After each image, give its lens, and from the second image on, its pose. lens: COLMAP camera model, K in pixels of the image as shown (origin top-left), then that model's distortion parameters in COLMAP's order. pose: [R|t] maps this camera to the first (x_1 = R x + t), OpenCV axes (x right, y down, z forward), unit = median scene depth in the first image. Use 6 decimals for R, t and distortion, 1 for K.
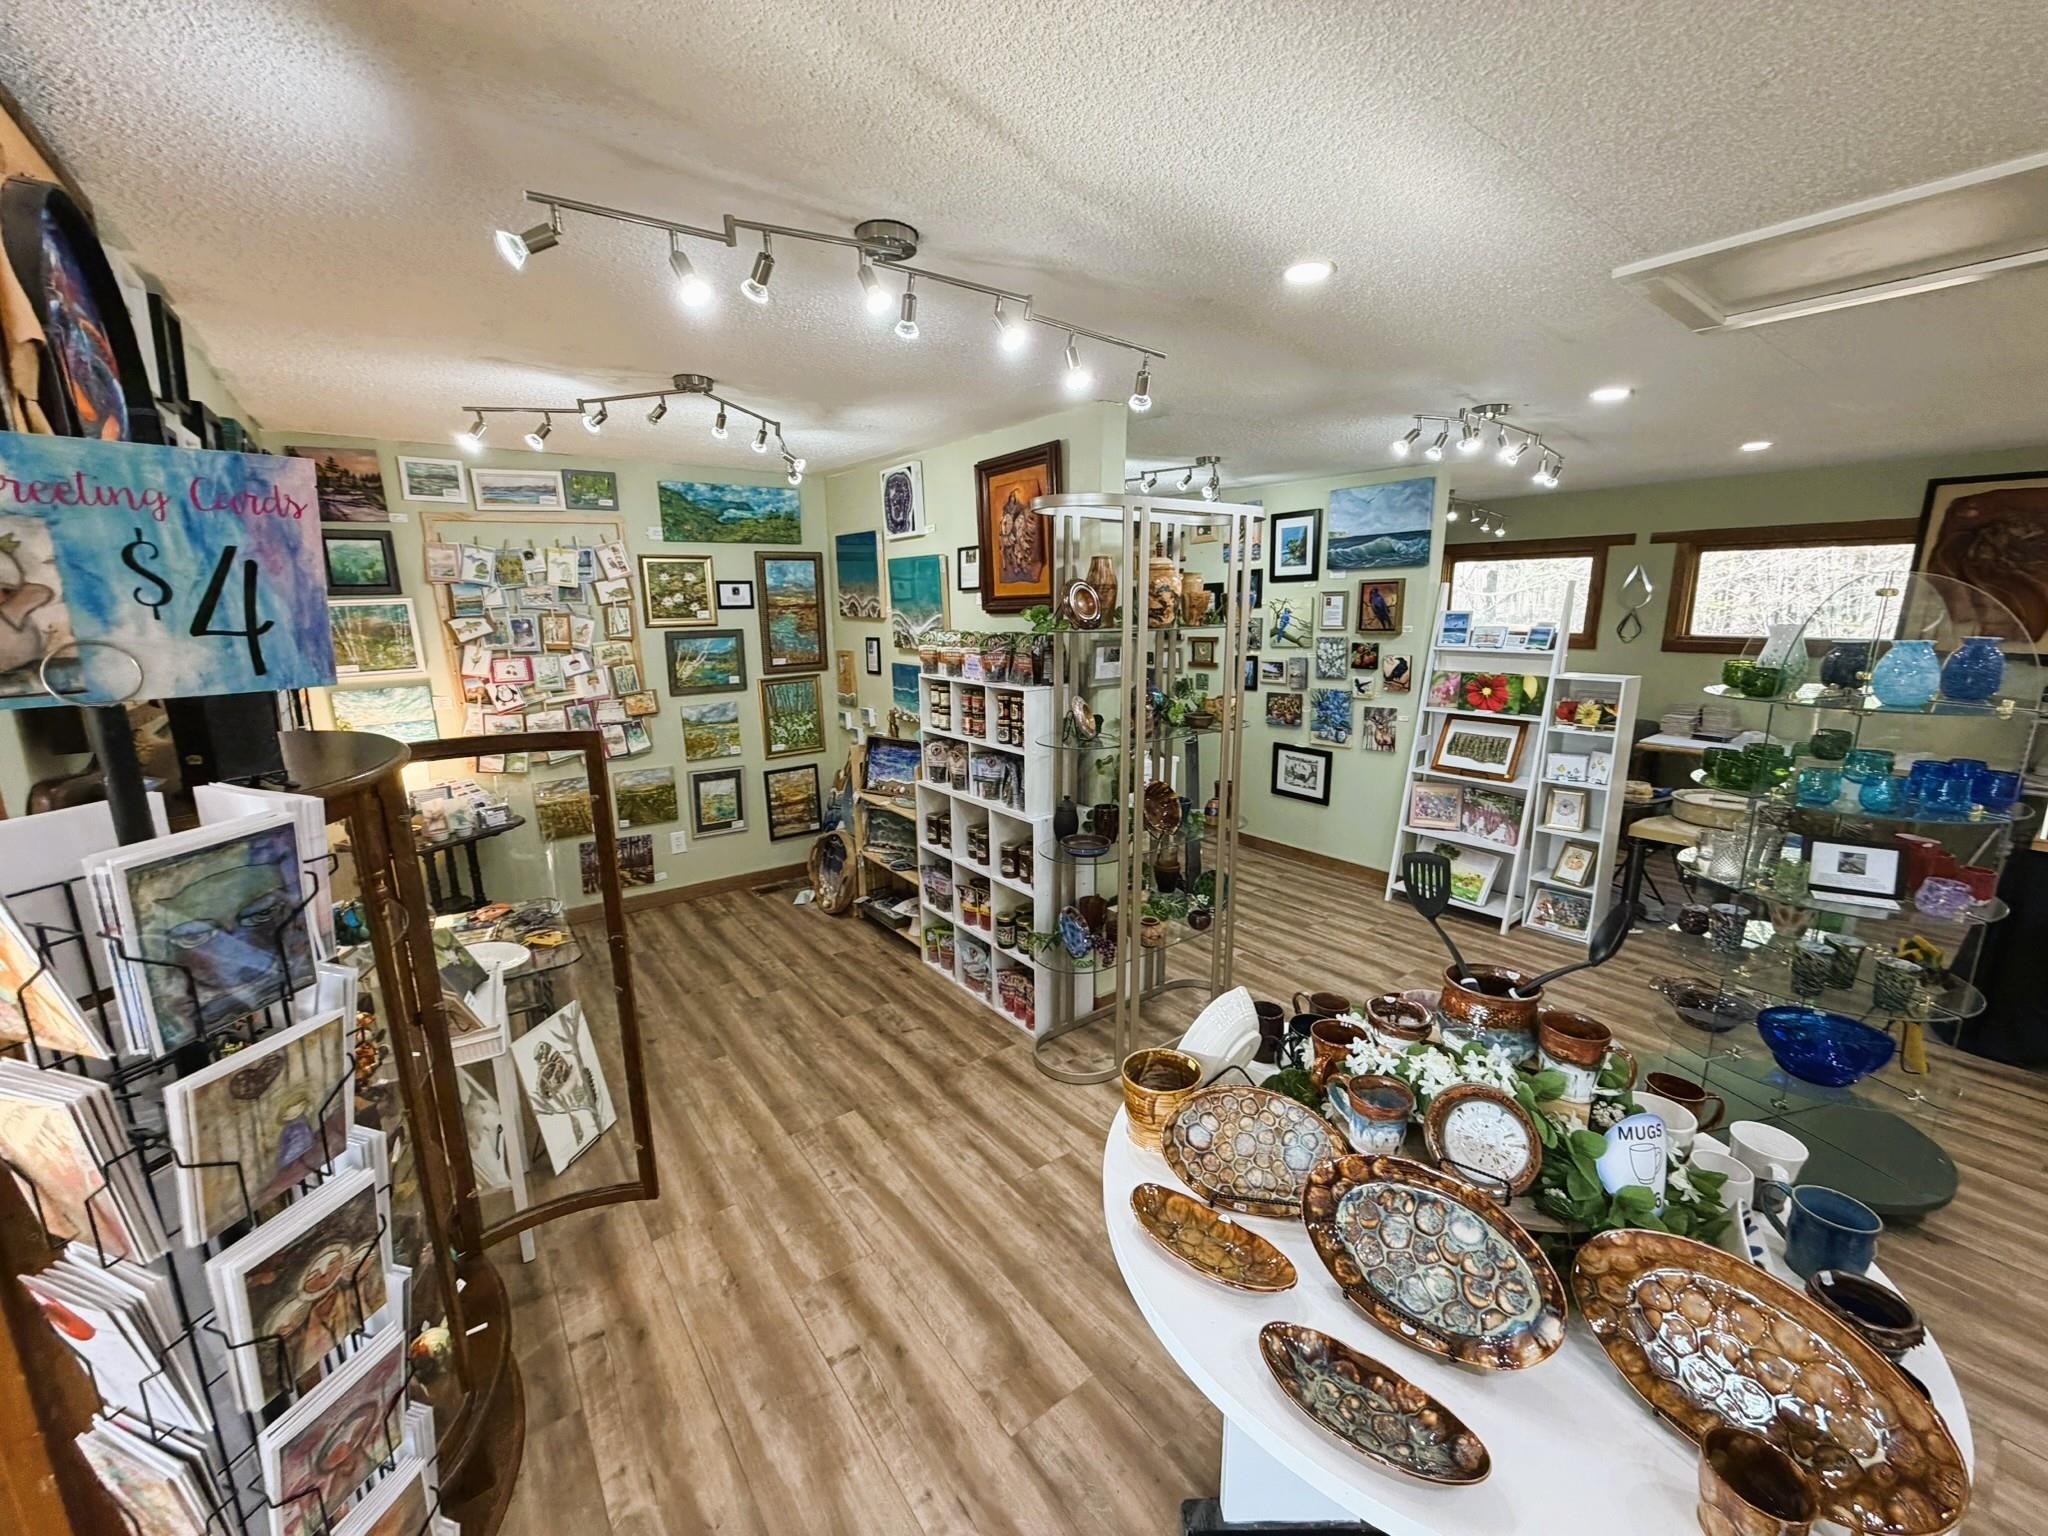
lens RADIAL K [[818.6, 0, 1016.9], [0, 818.6, 767.8], [0, 0, 1]] dist [0.000796, -0.000057]
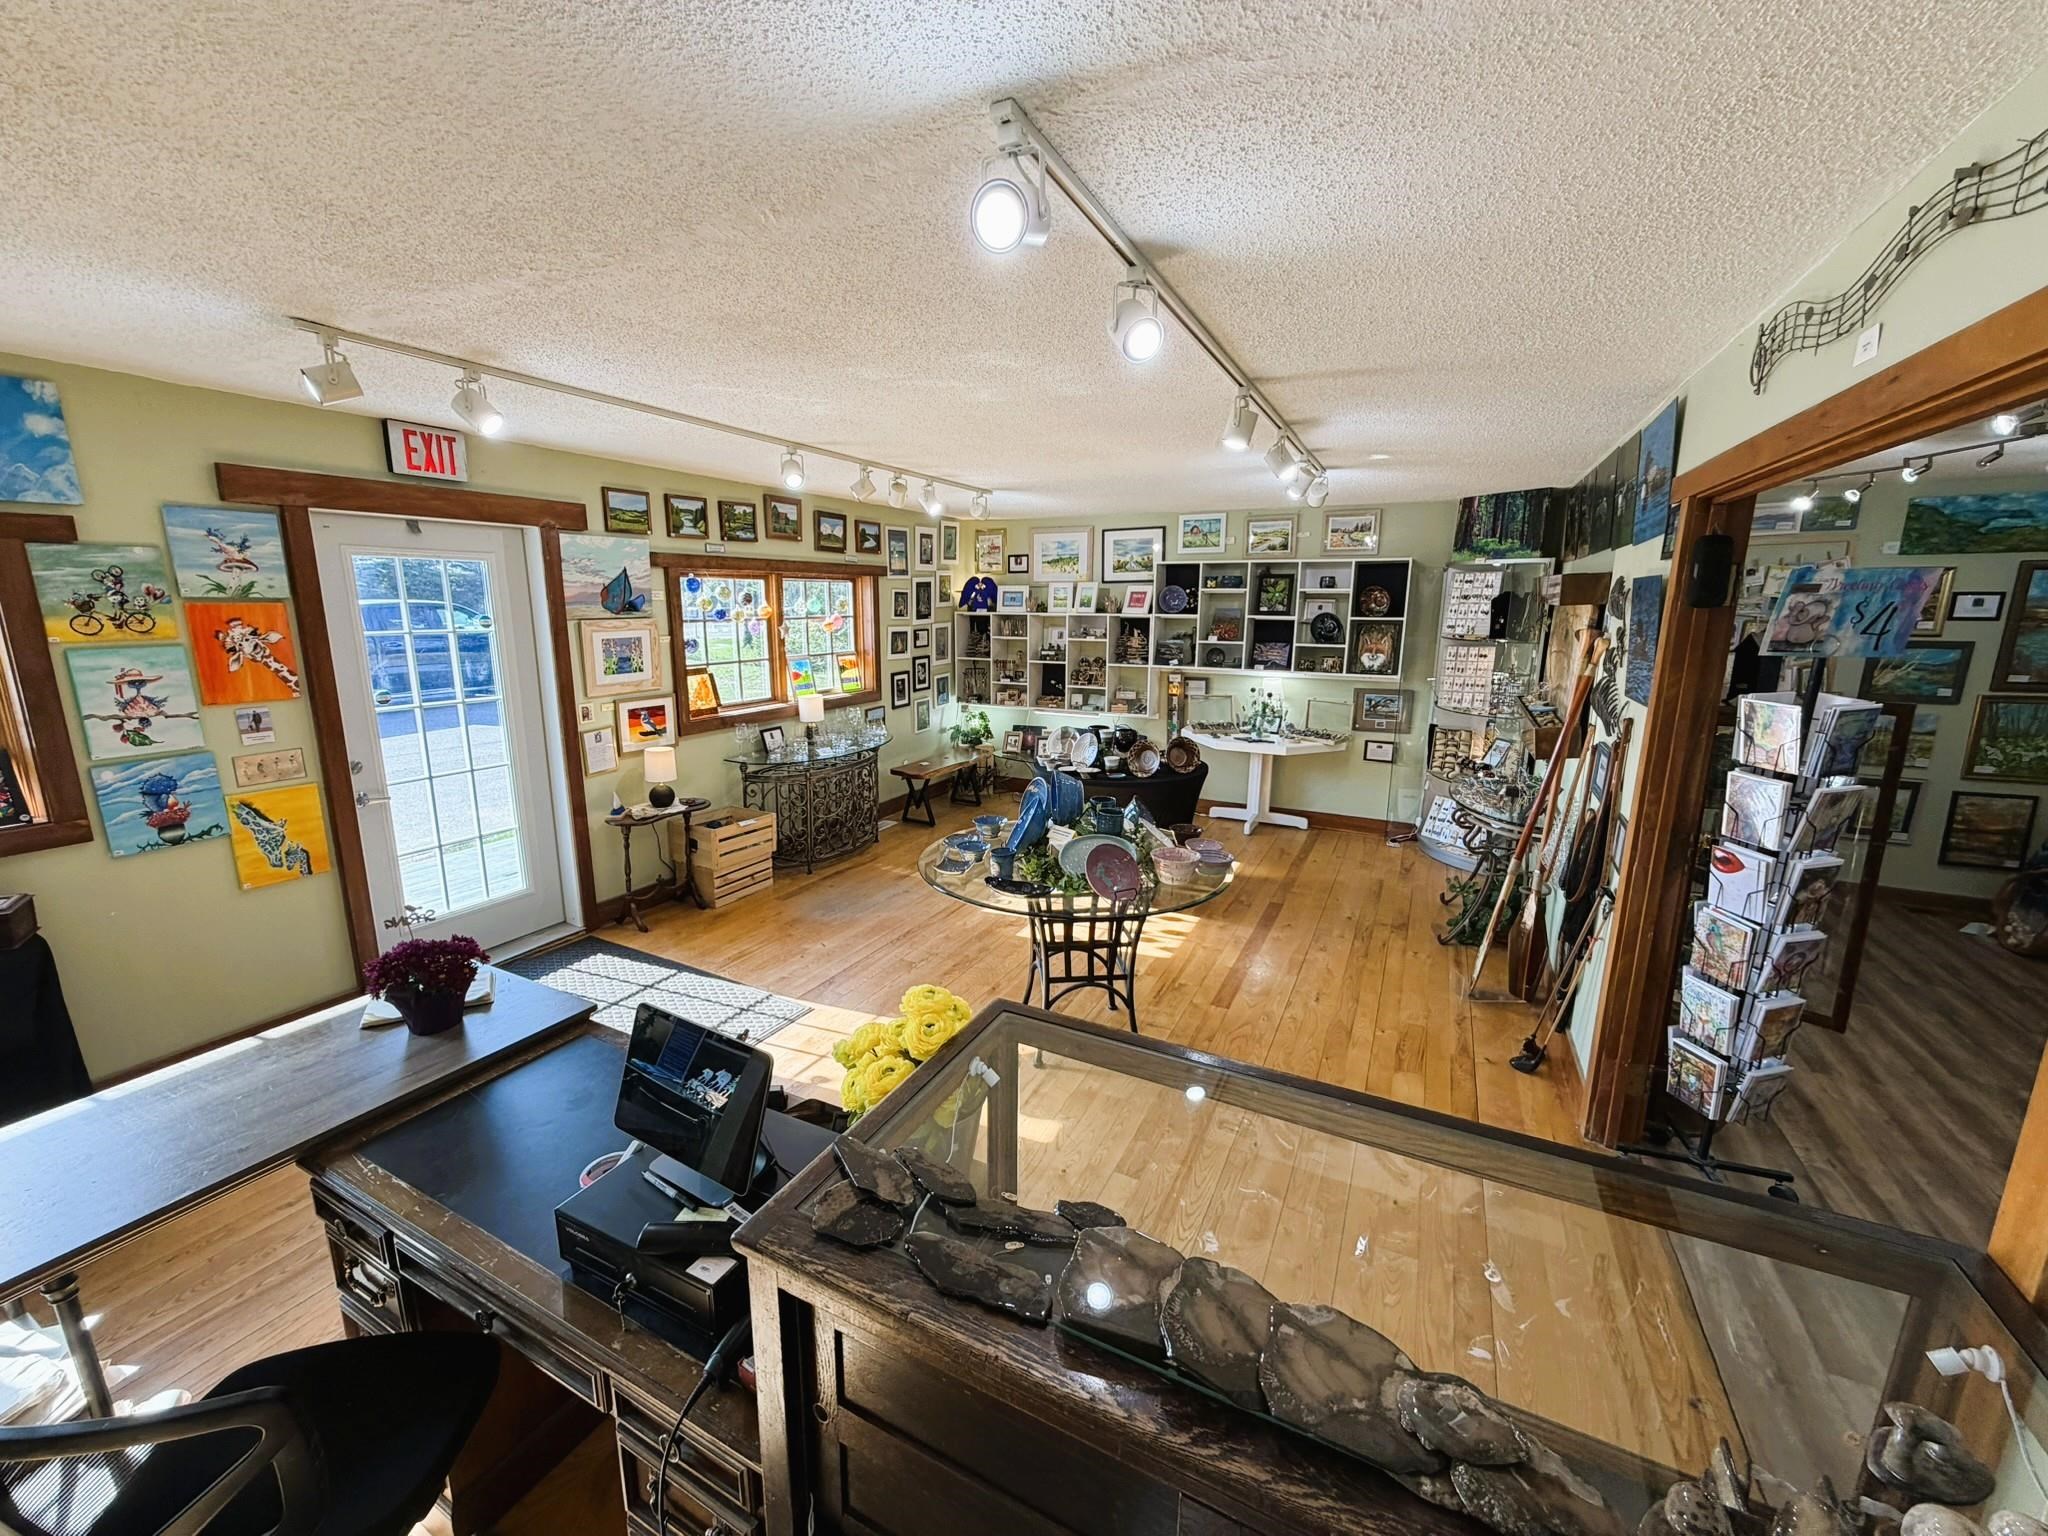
lens RADIAL K [[818.6, 0, 1016.9], [0, 818.6, 767.8], [0, 0, 1]] dist [0.000796, -0.000057]
pose [[0.447945, 0.191855, -0.873234, 0.032411], [-0.189675, 0.974865, 0.116886, 0.078289], [0.873710, 0.113272, 0.473076, -0.434929]]
